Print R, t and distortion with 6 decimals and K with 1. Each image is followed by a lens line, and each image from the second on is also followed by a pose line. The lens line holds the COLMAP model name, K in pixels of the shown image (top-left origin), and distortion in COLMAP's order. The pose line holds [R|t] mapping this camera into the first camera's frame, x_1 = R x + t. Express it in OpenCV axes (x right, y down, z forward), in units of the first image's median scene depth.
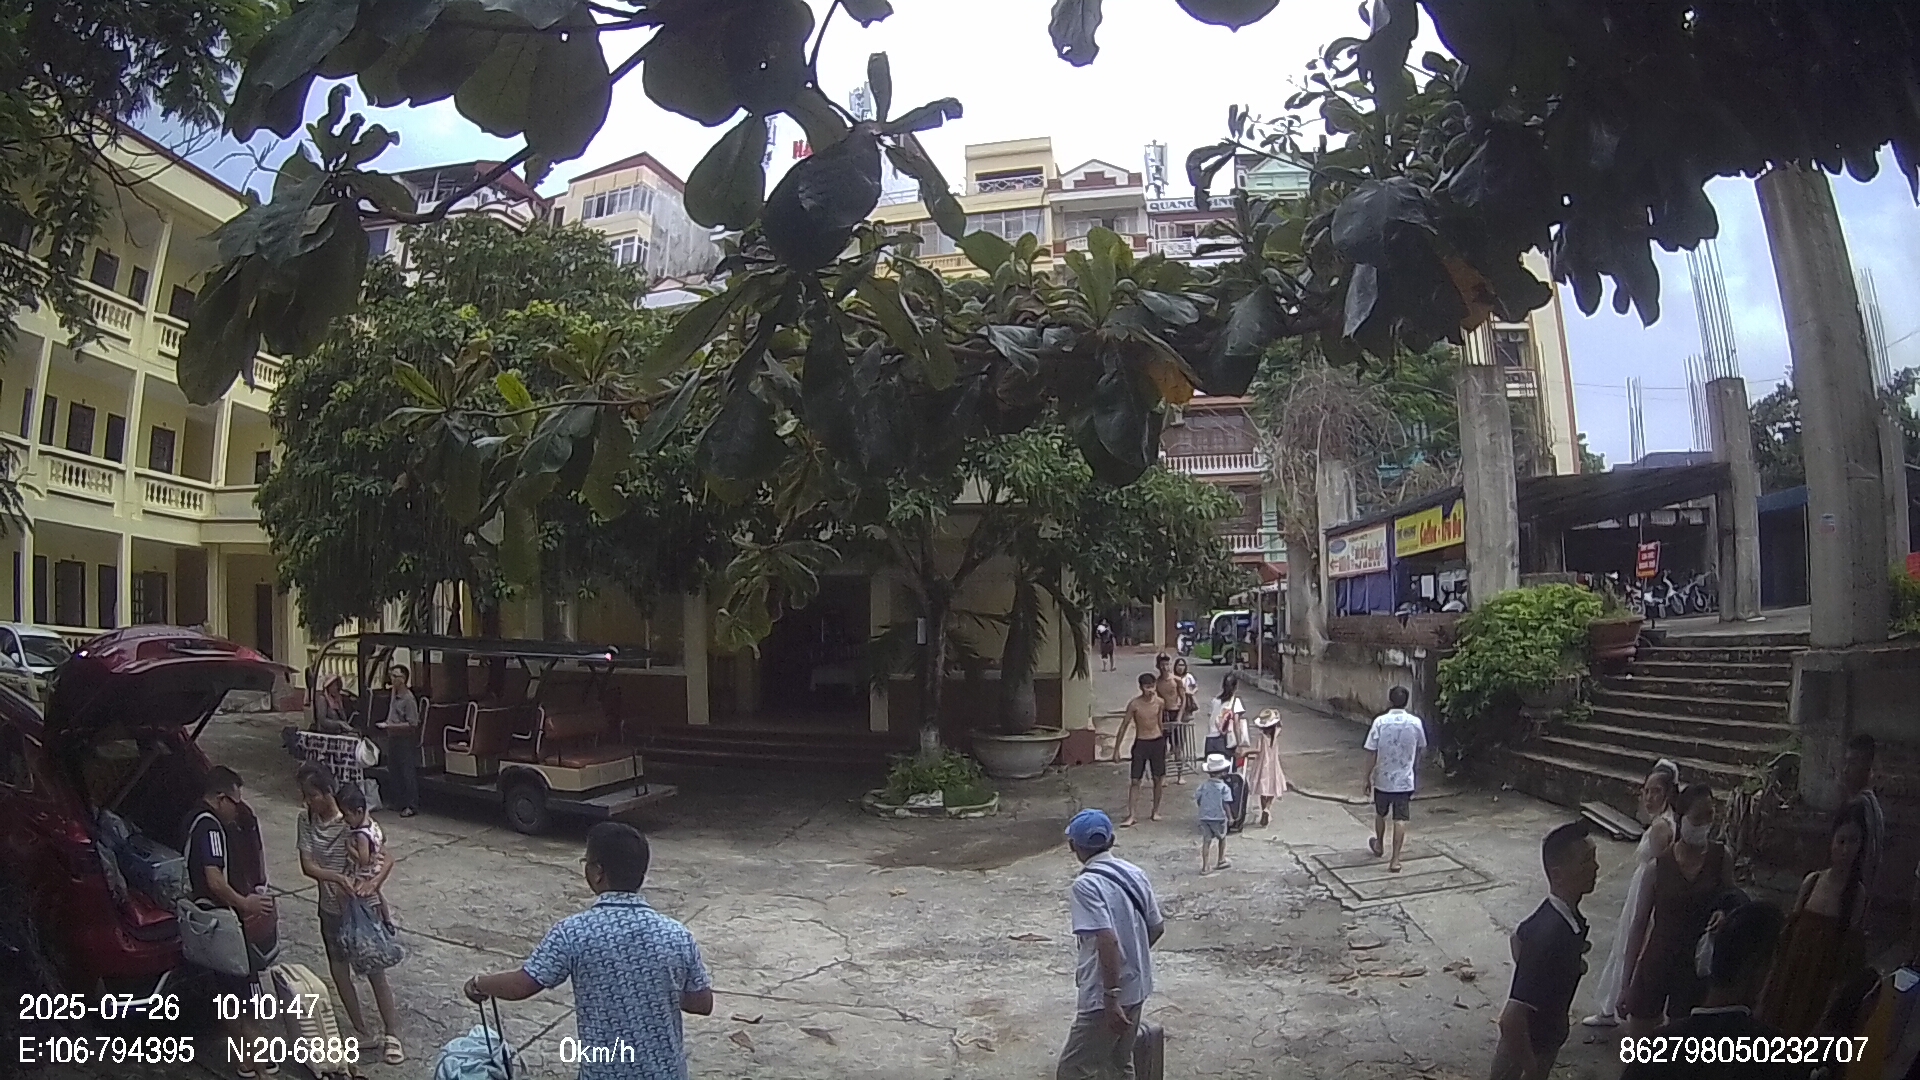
lens RADIAL K [[1144.5, 0, 989.2], [0, 1144.5, 494.4], [0, 0, 1]] dist [-0.409328, 0.139369]
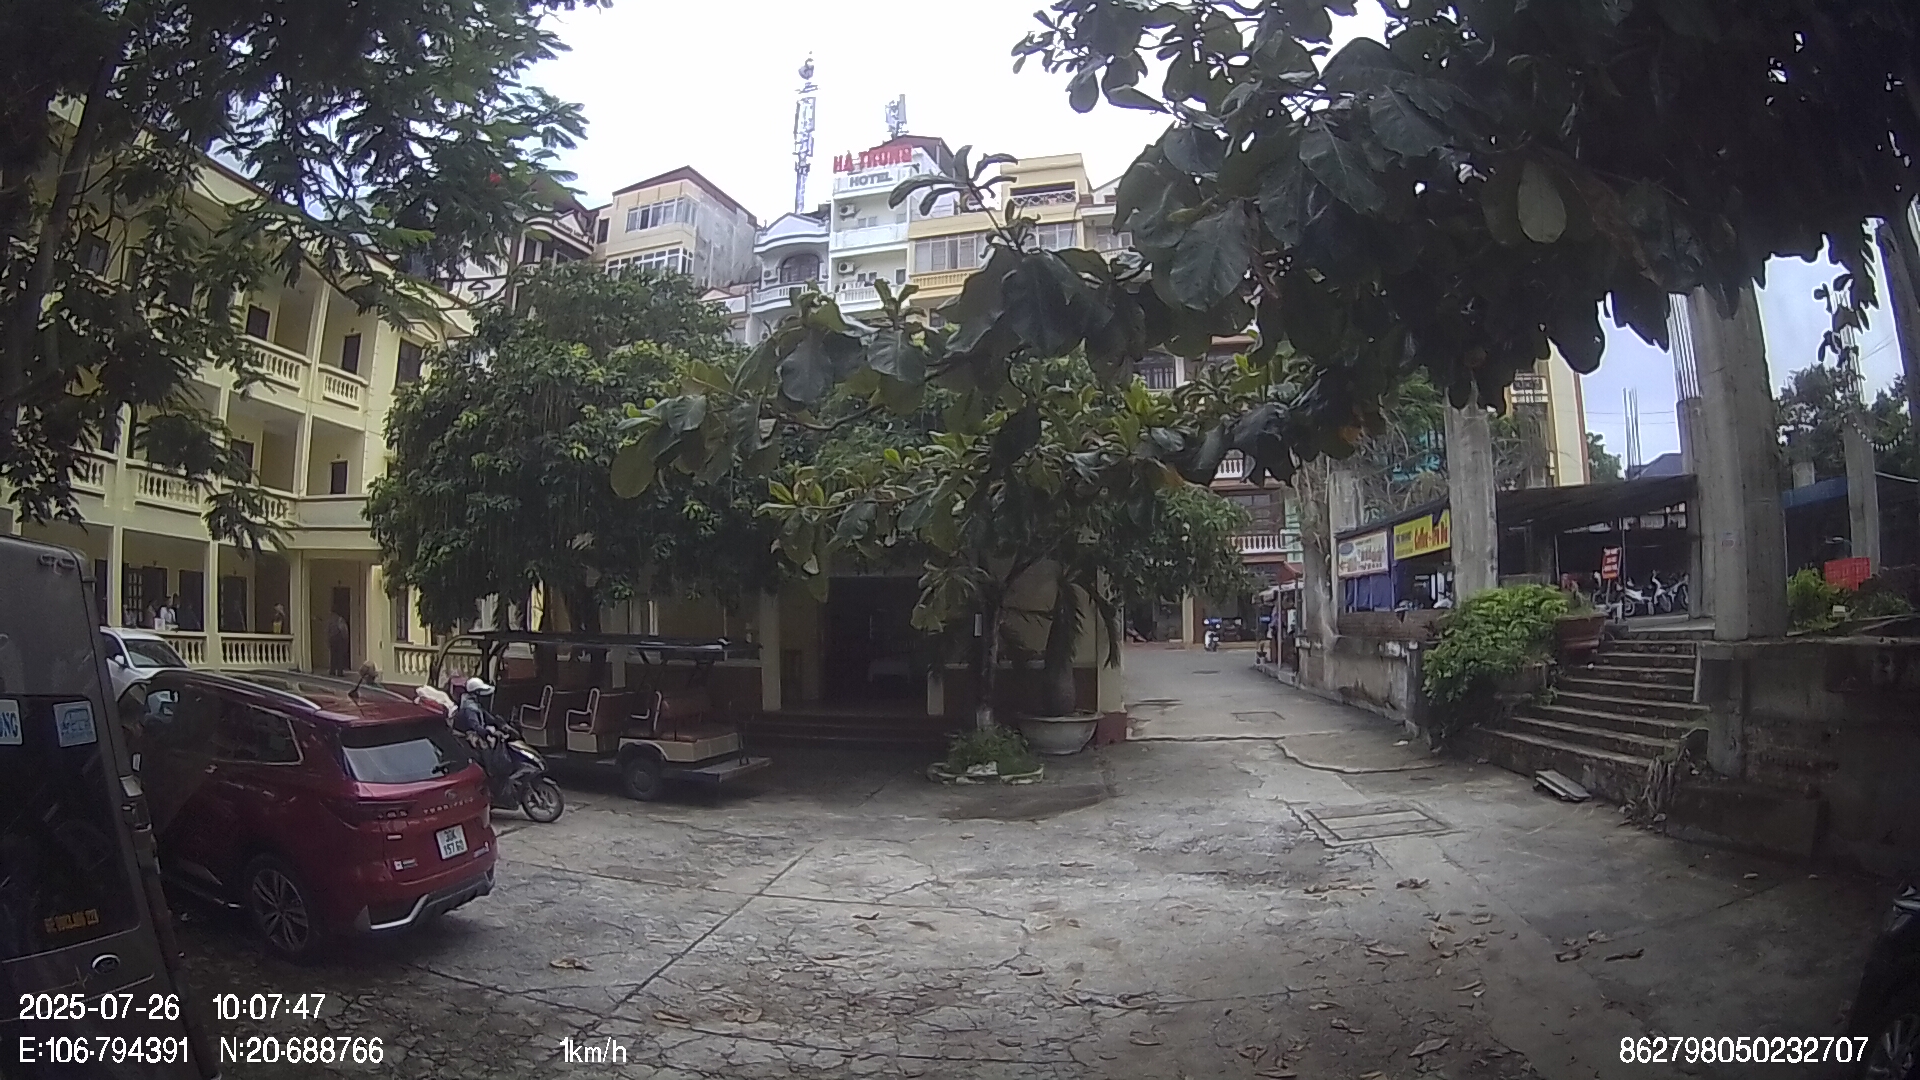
lens RADIAL K [[1144.5, 0, 989.2], [0, 1144.5, 494.4], [0, 0, 1]] dist [-0.409328, 0.139369]
pose [[0.999629, -0.002055, -0.027154, -0.015856], [0.002096, 0.999997, 0.001507, -0.015324], [0.027150, -0.001563, 0.999630, -0.164748]]
